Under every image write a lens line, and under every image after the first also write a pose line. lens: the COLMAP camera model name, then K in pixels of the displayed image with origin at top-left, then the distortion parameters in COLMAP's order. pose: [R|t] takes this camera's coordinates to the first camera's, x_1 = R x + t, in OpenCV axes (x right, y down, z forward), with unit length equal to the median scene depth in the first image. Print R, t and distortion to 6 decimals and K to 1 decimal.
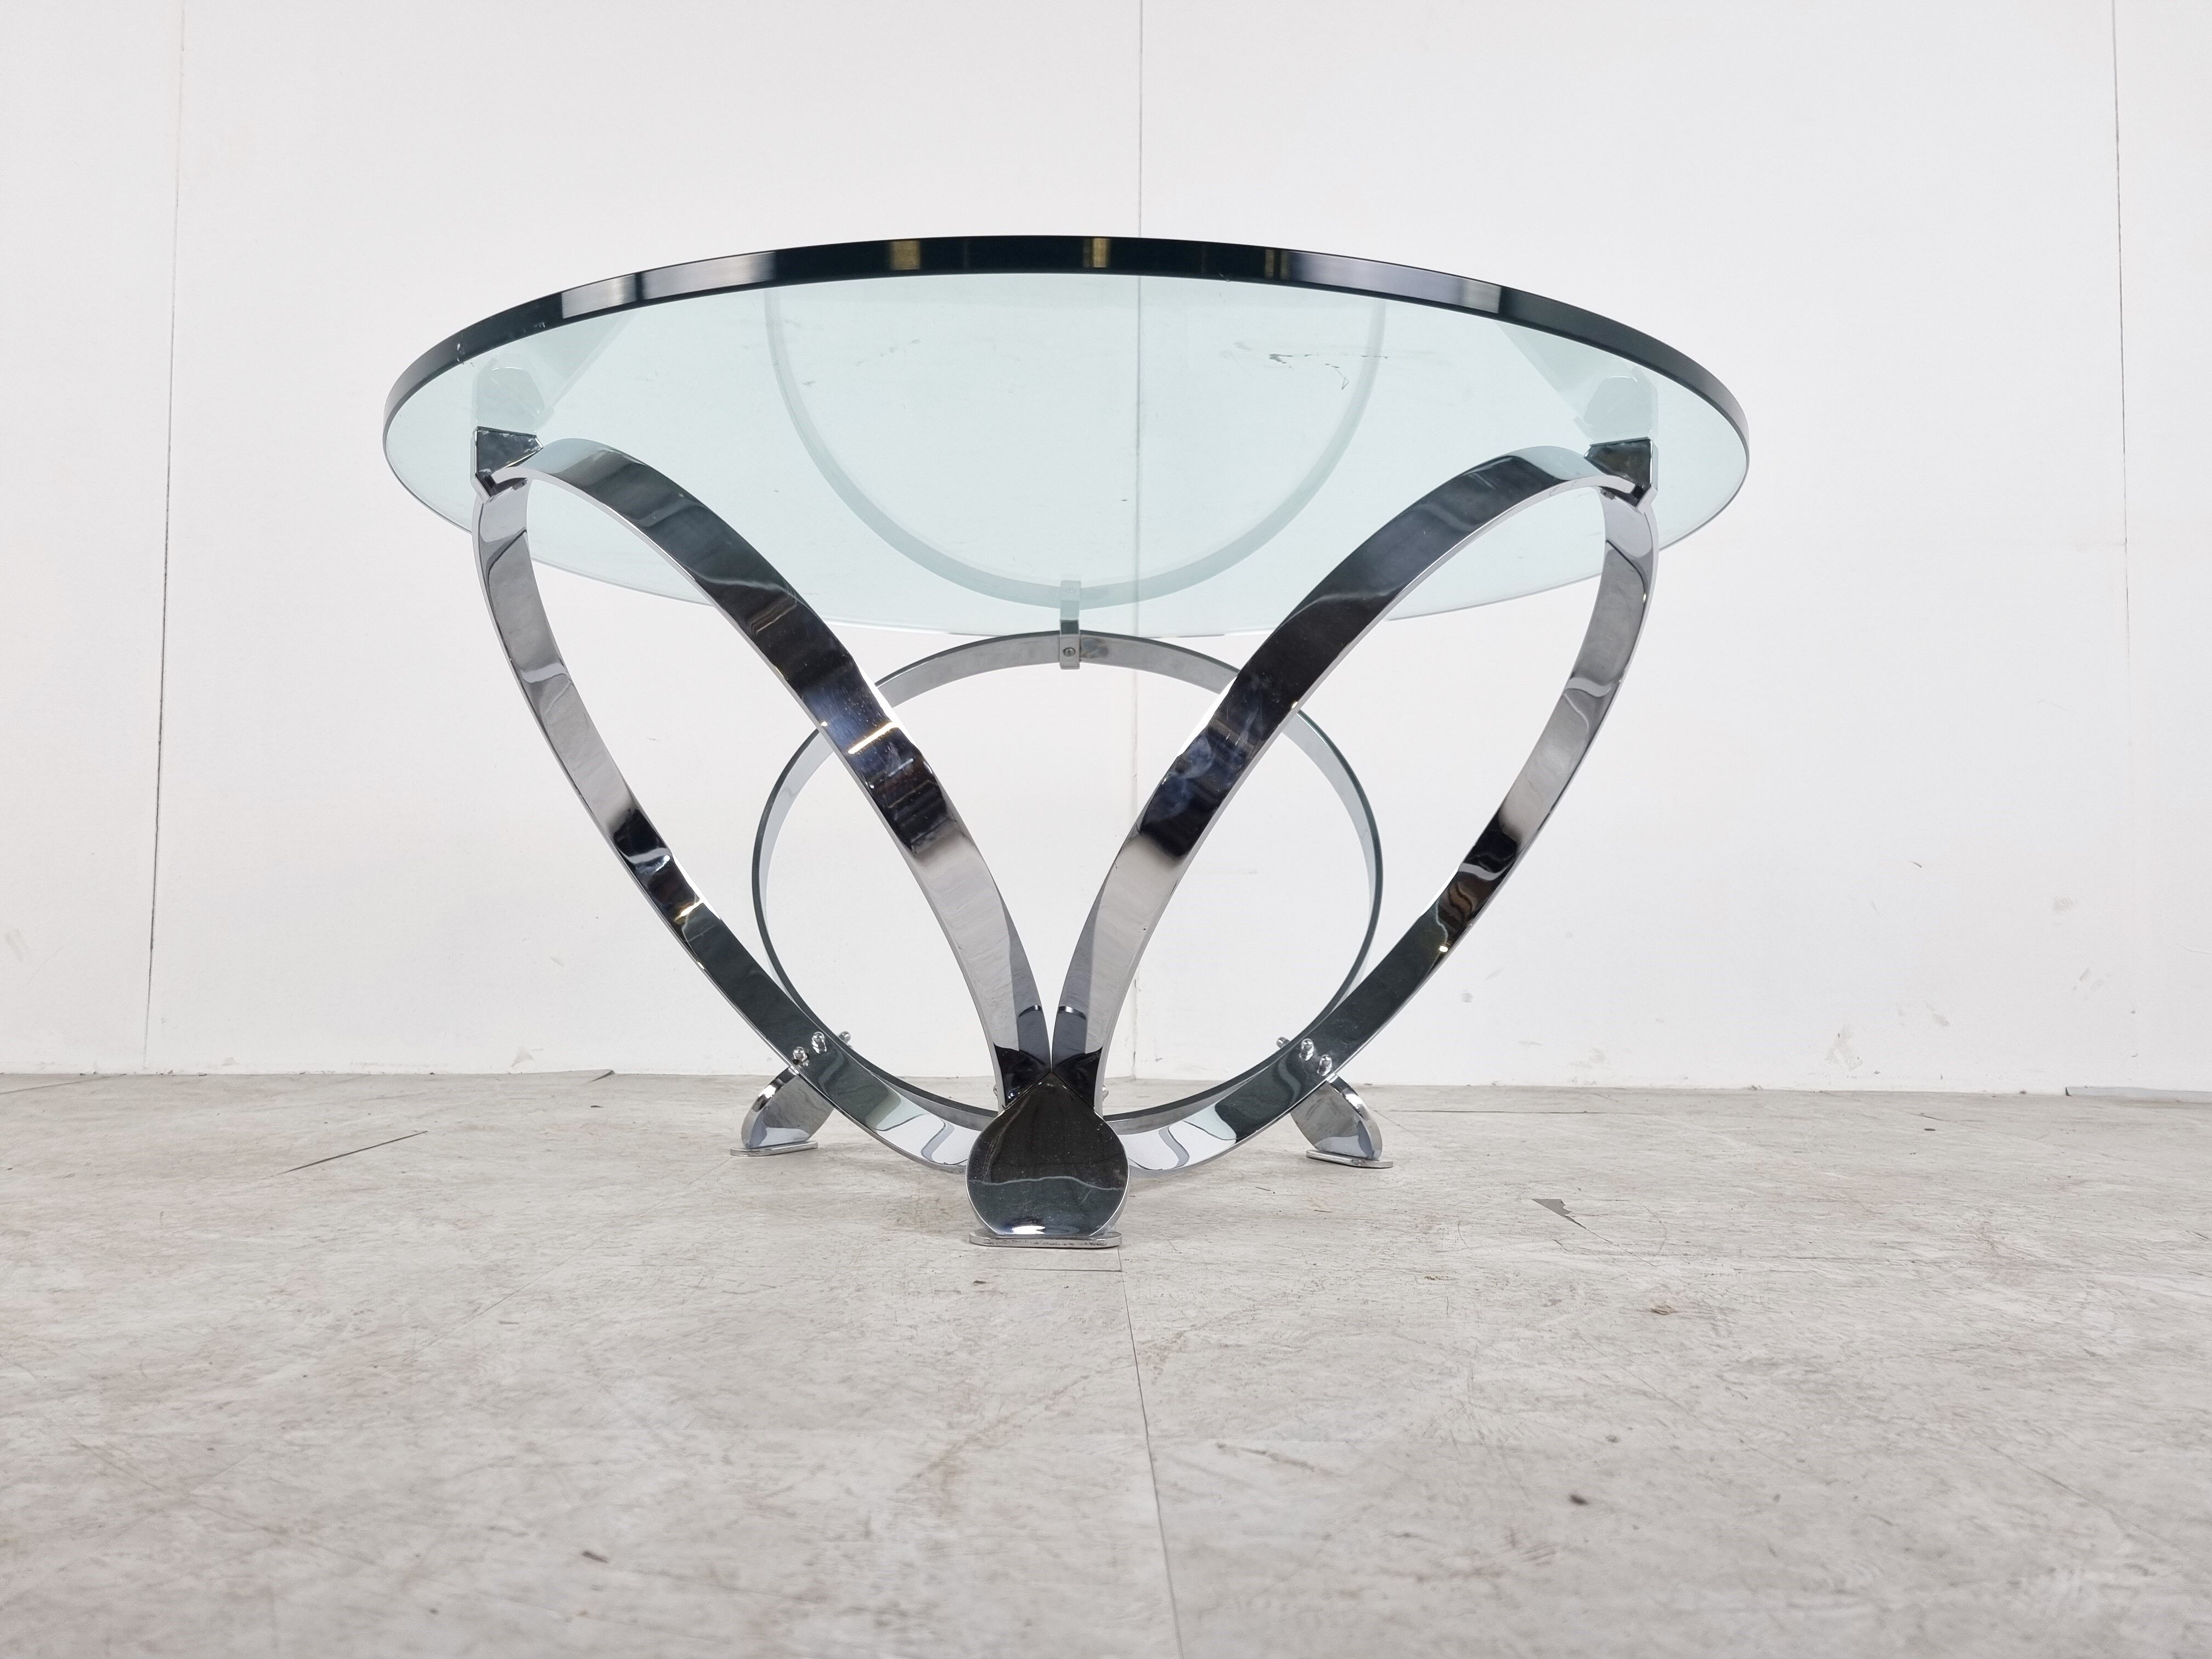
lens RADIAL K [[1684.2, 0, 1085.4], [0, 1684.2, 818.3], [0, 0, 1]] dist [0.067868, -0.044617]
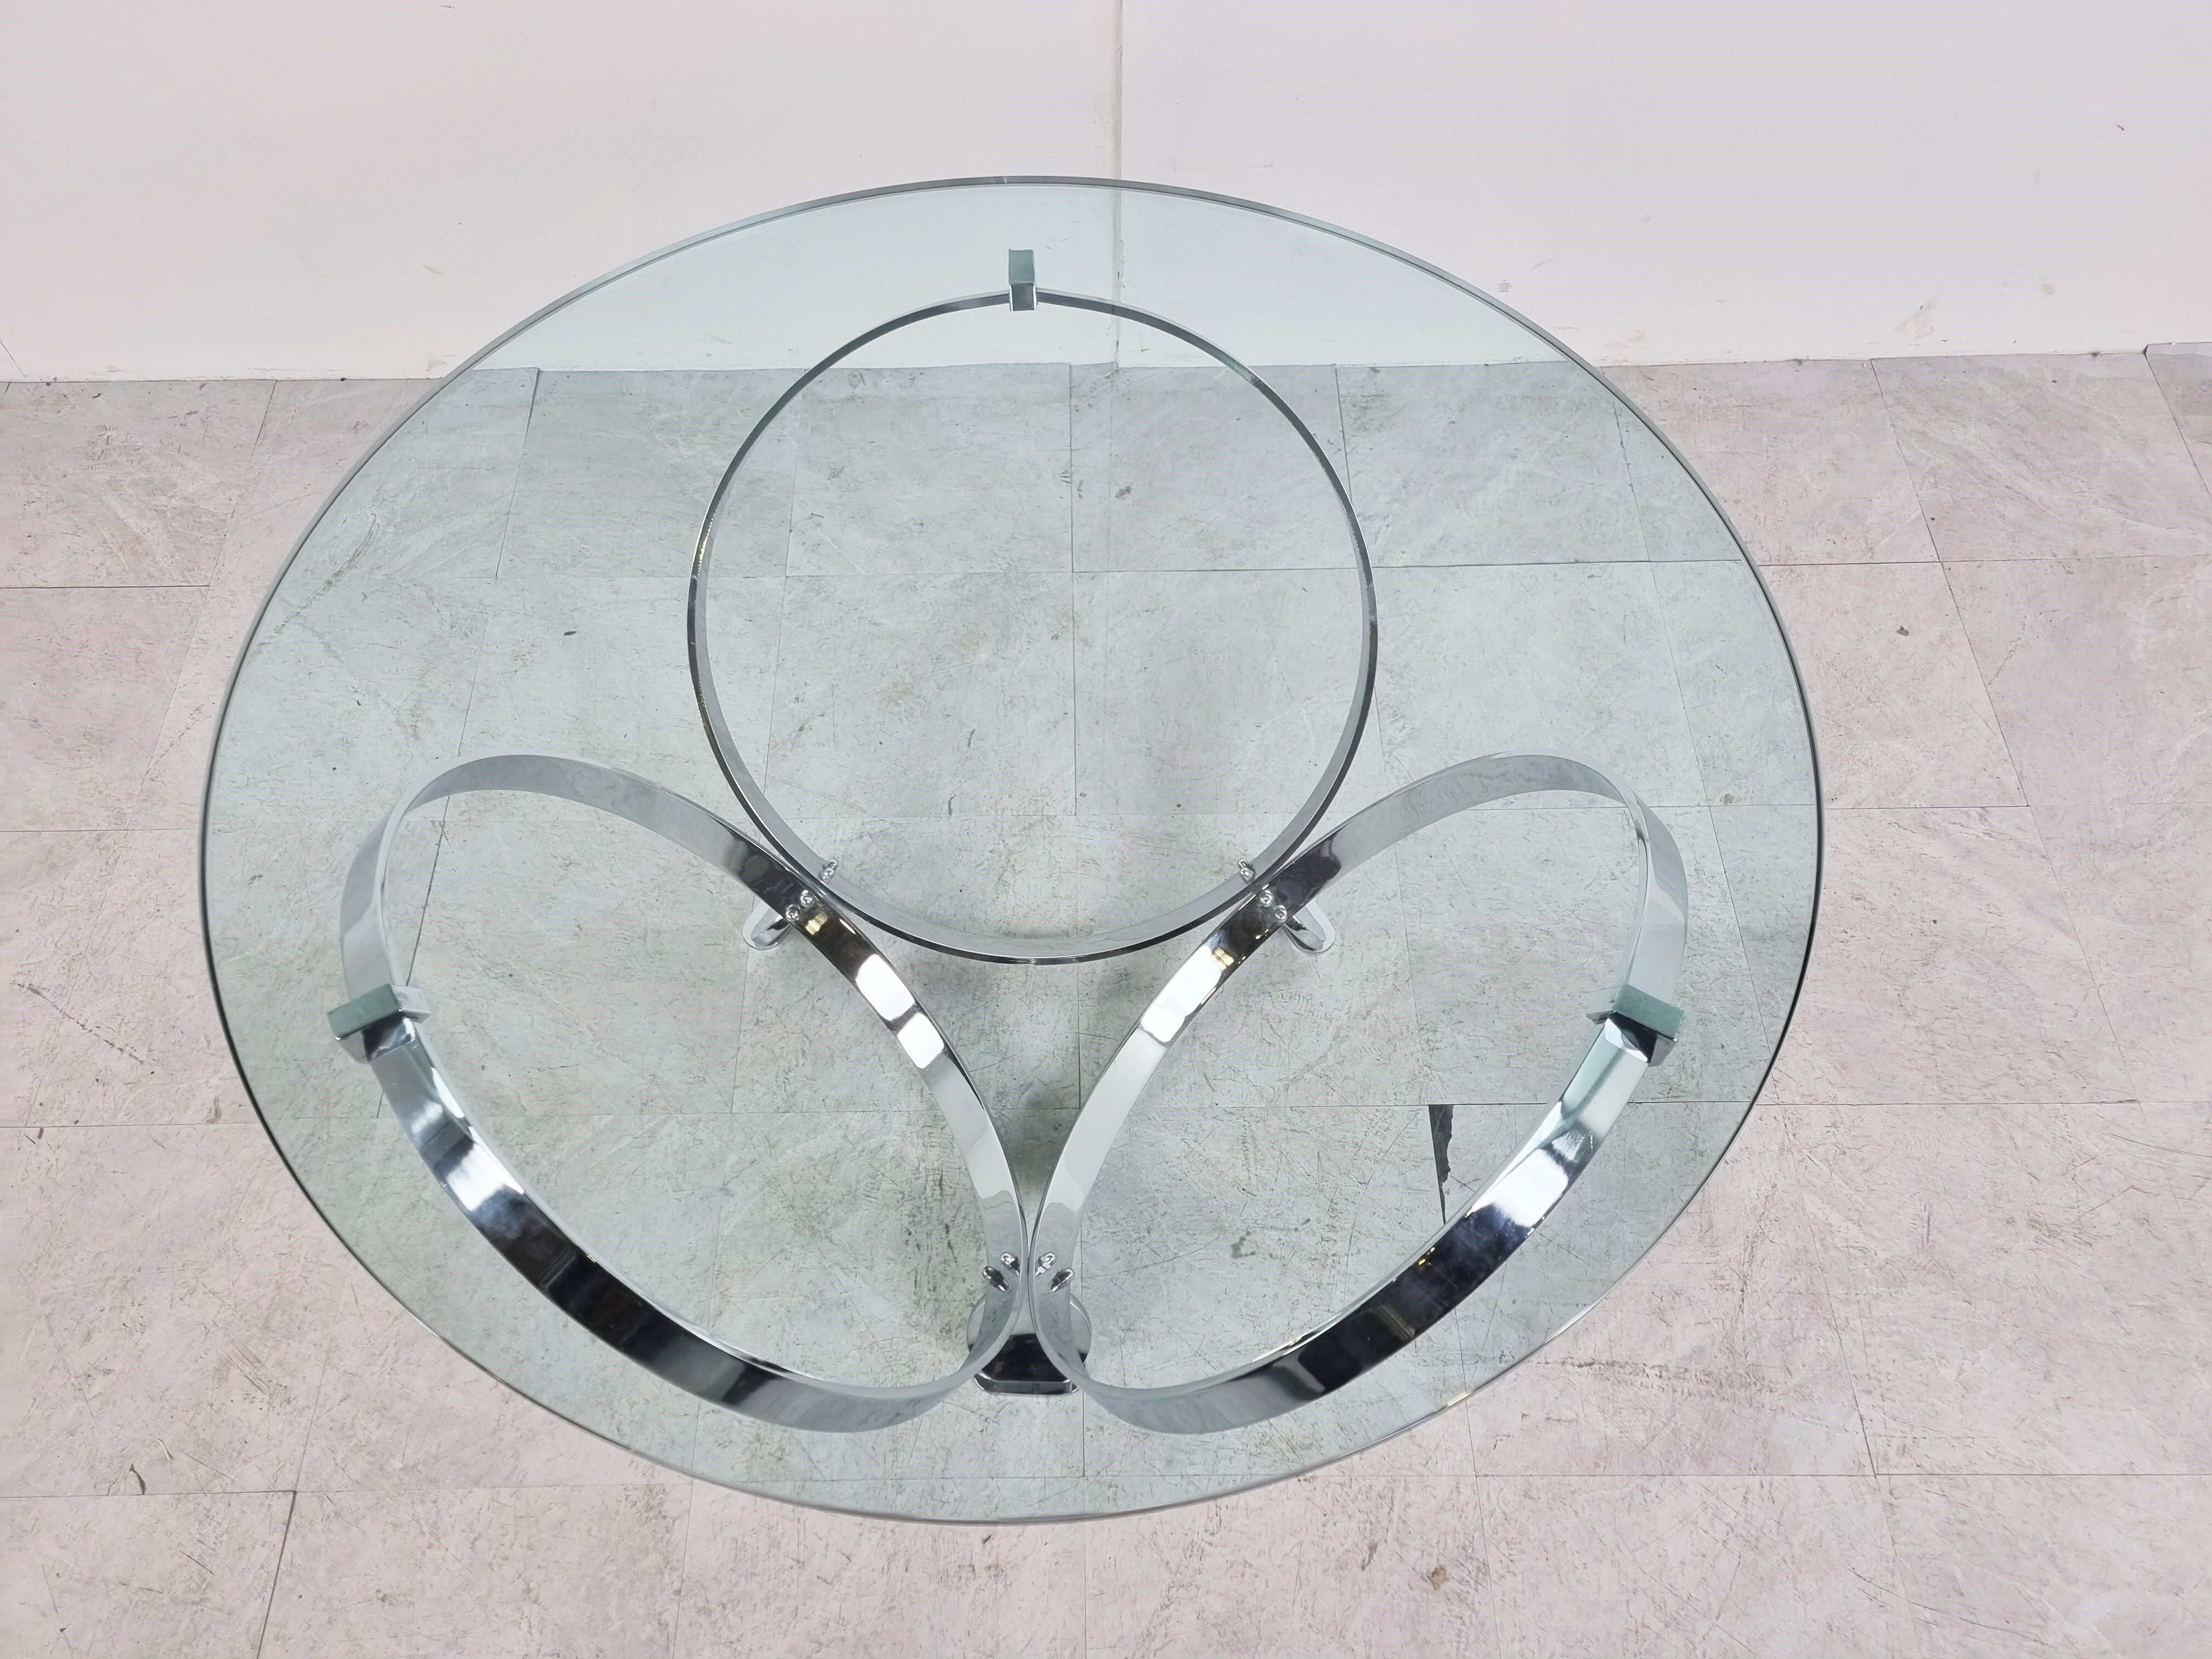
lens RADIAL K [[1684.2, 0, 1093.6], [0, 1684.2, 844.2], [0, 0, 1]] dist [0.067868, -0.044617]
pose [[0.999889, -0.012149, -0.008647, 0.040467], [0.013108, 0.439546, 0.898125, -1.050340], [-0.007110, -0.898138, 0.439656, 0.706763]]
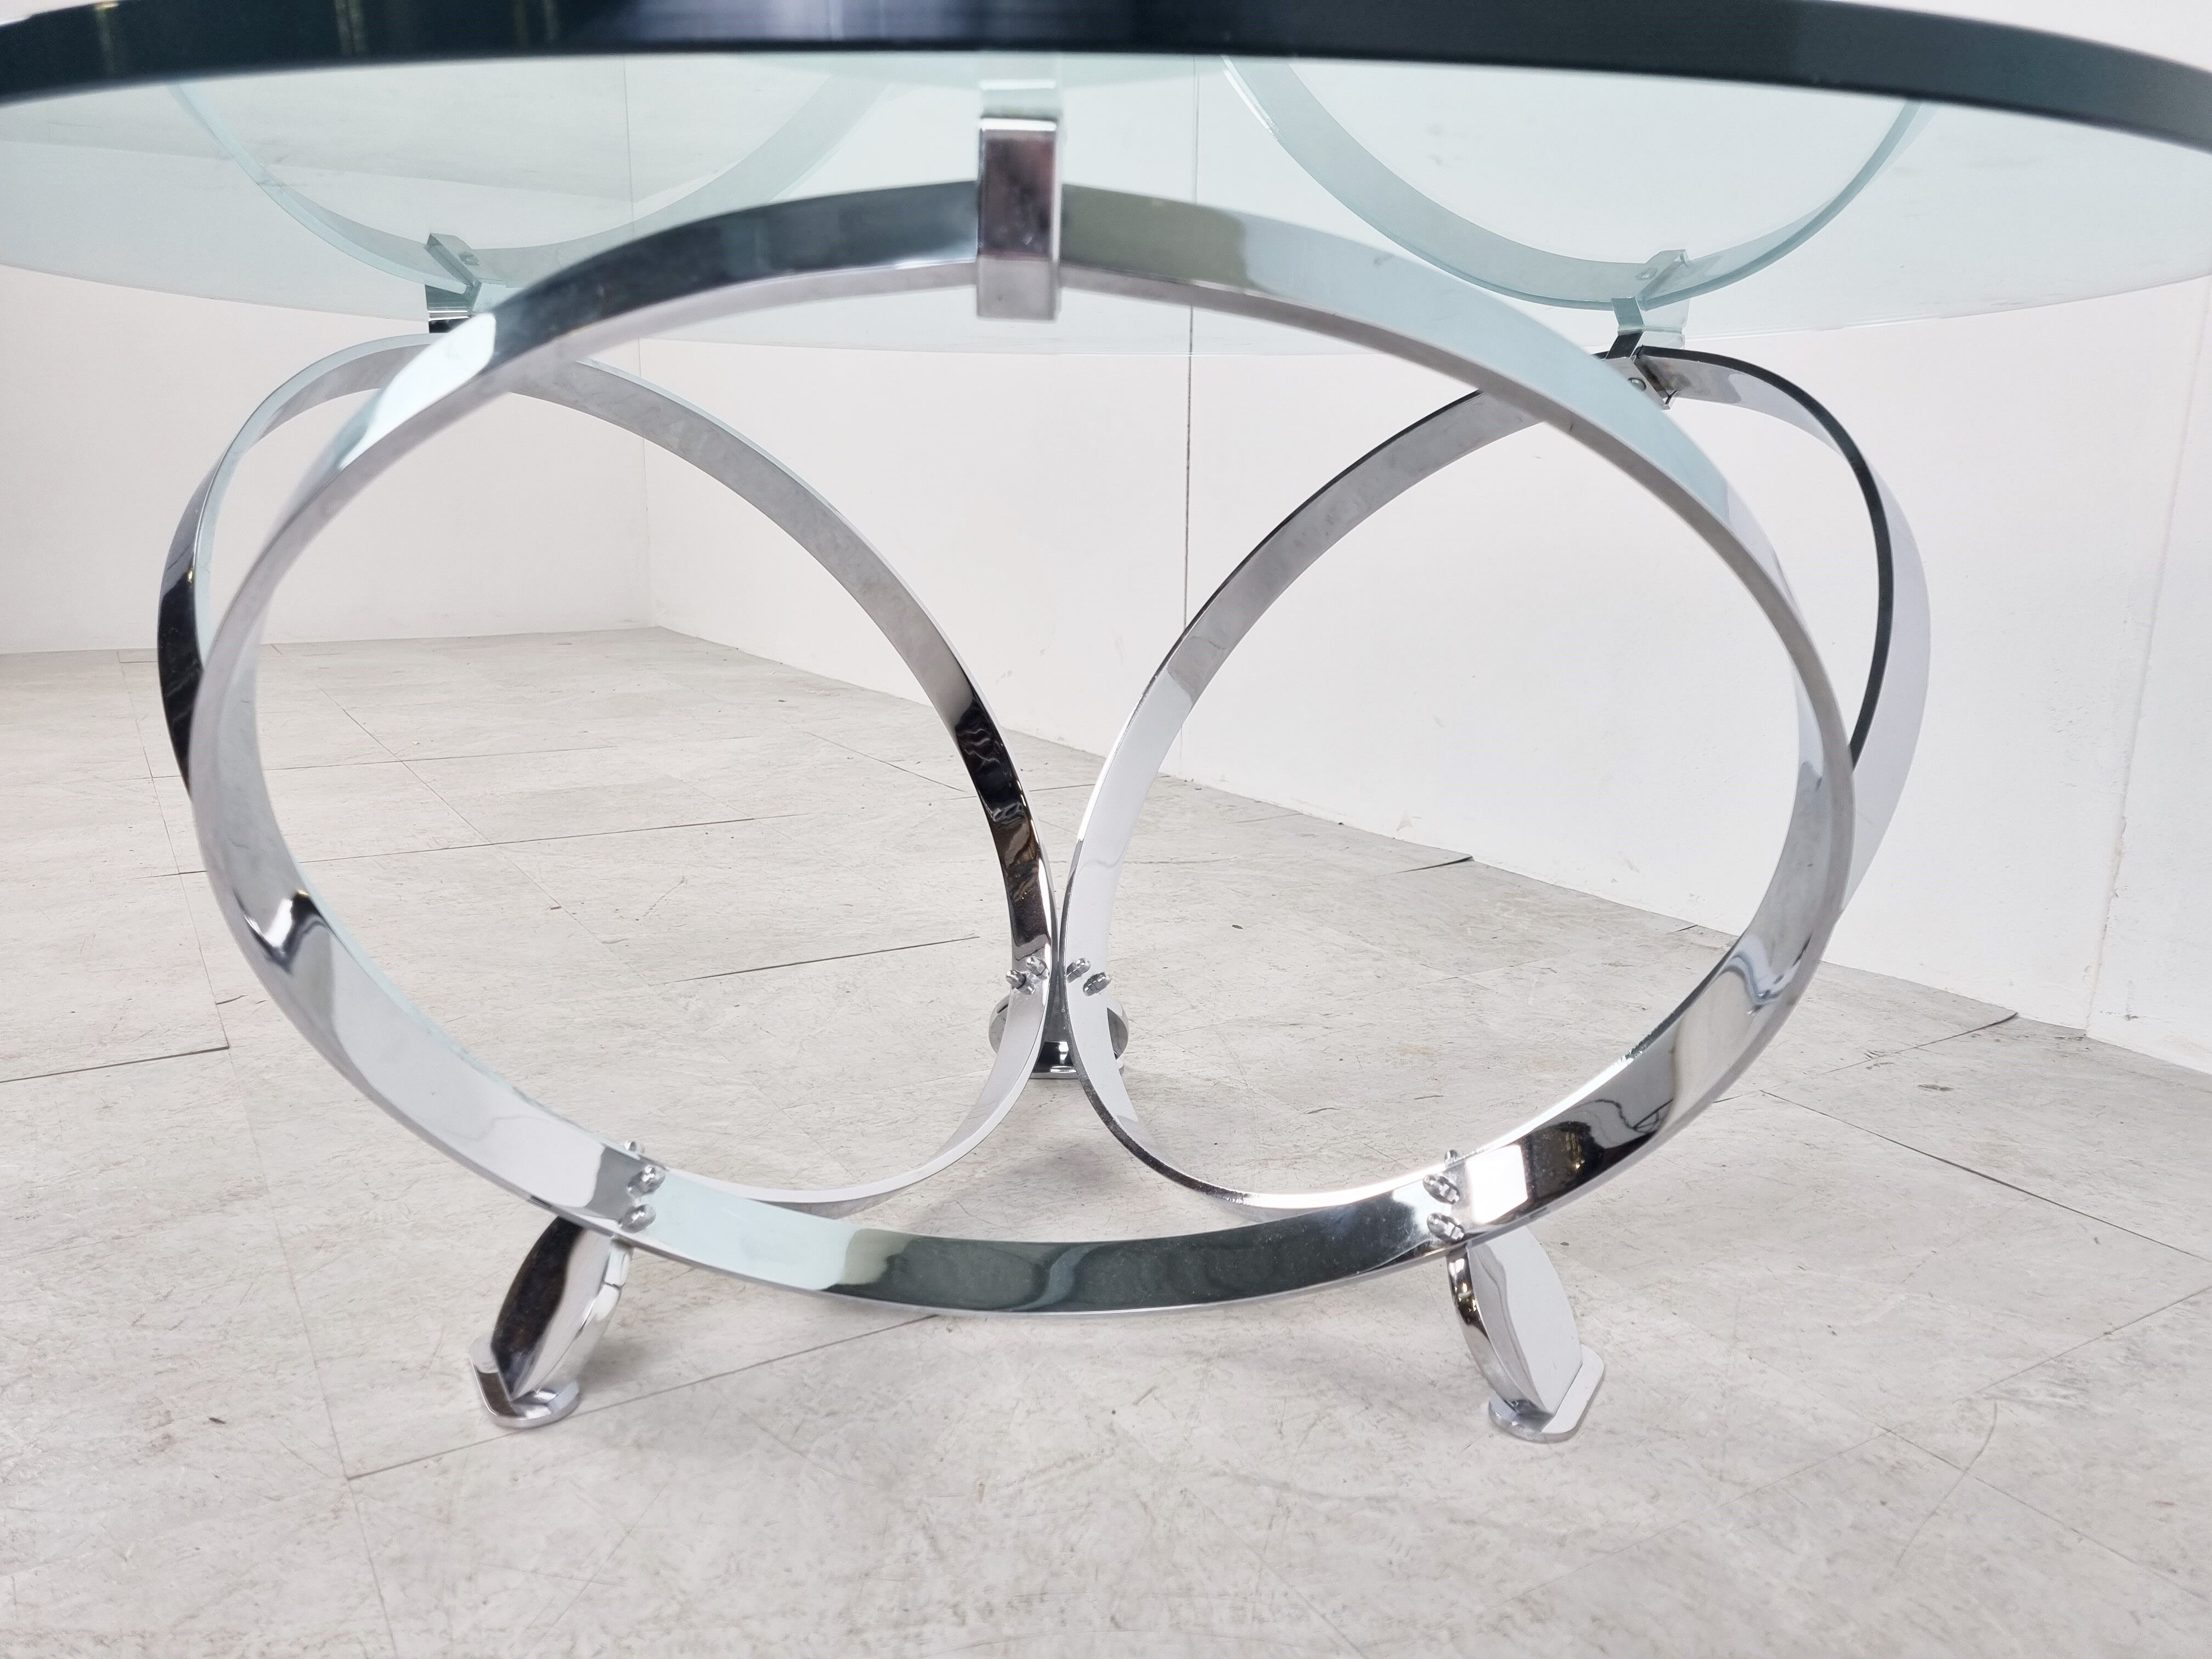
lens RADIAL K [[1684.2, 0, 1087.8], [0, 1684.2, 836.9], [0, 0, 1]] dist [0.067868, -0.044617]
pose [[0.503690, 0.179177, -0.845099, 0.672778], [0.062923, 0.968047, 0.242747, -0.157927], [0.861590, -0.175445, 0.476321, 0.806898]]
